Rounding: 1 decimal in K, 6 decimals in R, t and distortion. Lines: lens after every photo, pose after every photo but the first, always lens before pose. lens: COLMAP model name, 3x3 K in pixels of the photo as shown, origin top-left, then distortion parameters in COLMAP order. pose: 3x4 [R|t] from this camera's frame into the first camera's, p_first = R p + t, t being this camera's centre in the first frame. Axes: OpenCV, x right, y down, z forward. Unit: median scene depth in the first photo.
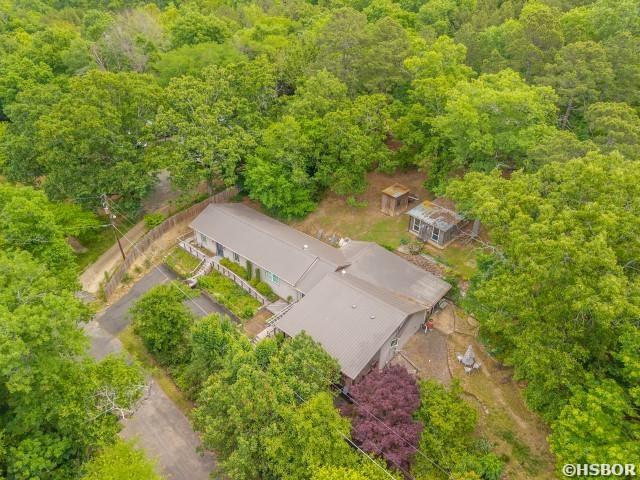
lens RADIAL K [[421.7, 0, 320.0], [0, 421.7, 240.0], [0, 0, 1]] dist [0.006582, -0.027050]
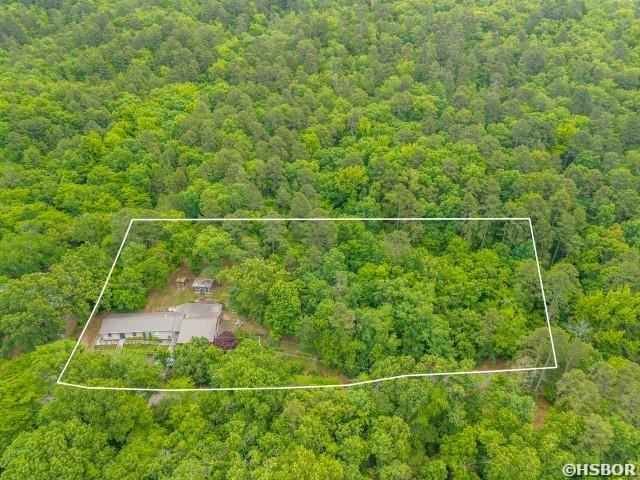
lens RADIAL K [[421.7, 0, 320.0], [0, 421.7, 240.0], [0, 0, 1]] dist [0.006582, -0.027050]
pose [[0.697543, -0.327009, 0.637573, -0.736897], [0.373743, 0.925207, 0.065639, -0.192894], [-0.611351, 0.192502, 0.767589, -1.361169]]
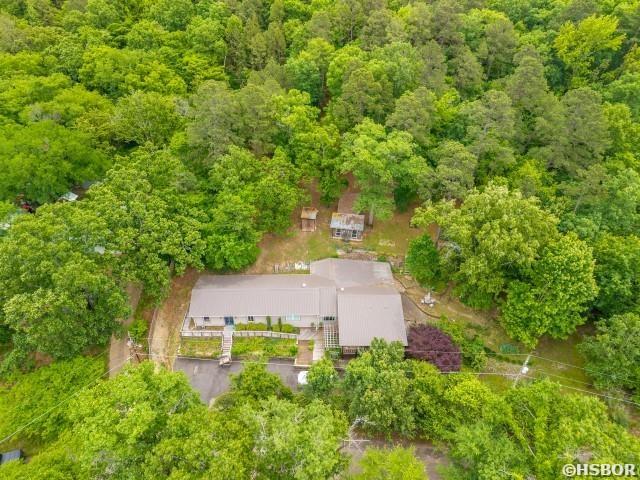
lens RADIAL K [[421.7, 0, 320.0], [0, 421.7, 240.0], [0, 0, 1]] dist [0.006582, -0.027050]
pose [[0.737193, -0.427209, 0.523486, -0.563877], [0.349151, 0.904152, 0.246176, -0.379312], [-0.578480, 0.001296, 0.815695, -0.118802]]
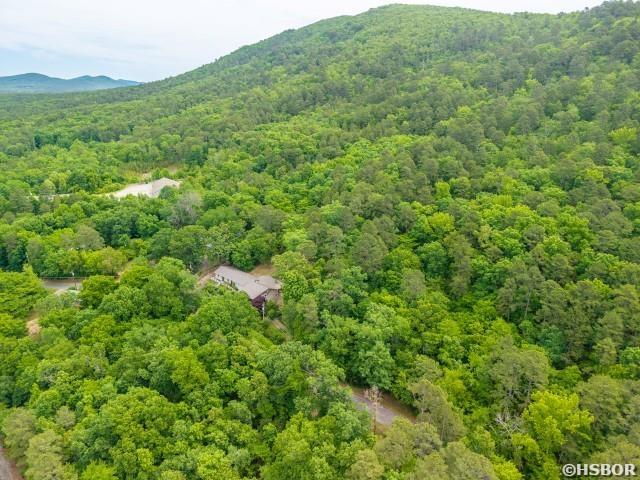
lens RADIAL K [[421.7, 0, 320.0], [0, 421.7, 240.0], [0, 0, 1]] dist [0.006582, -0.027050]
pose [[0.999945, -0.010510, -0.000486, 0.518613], [0.010143, 0.975306, -0.220625, 0.454927], [0.002793, 0.220608, 0.975358, -2.259300]]
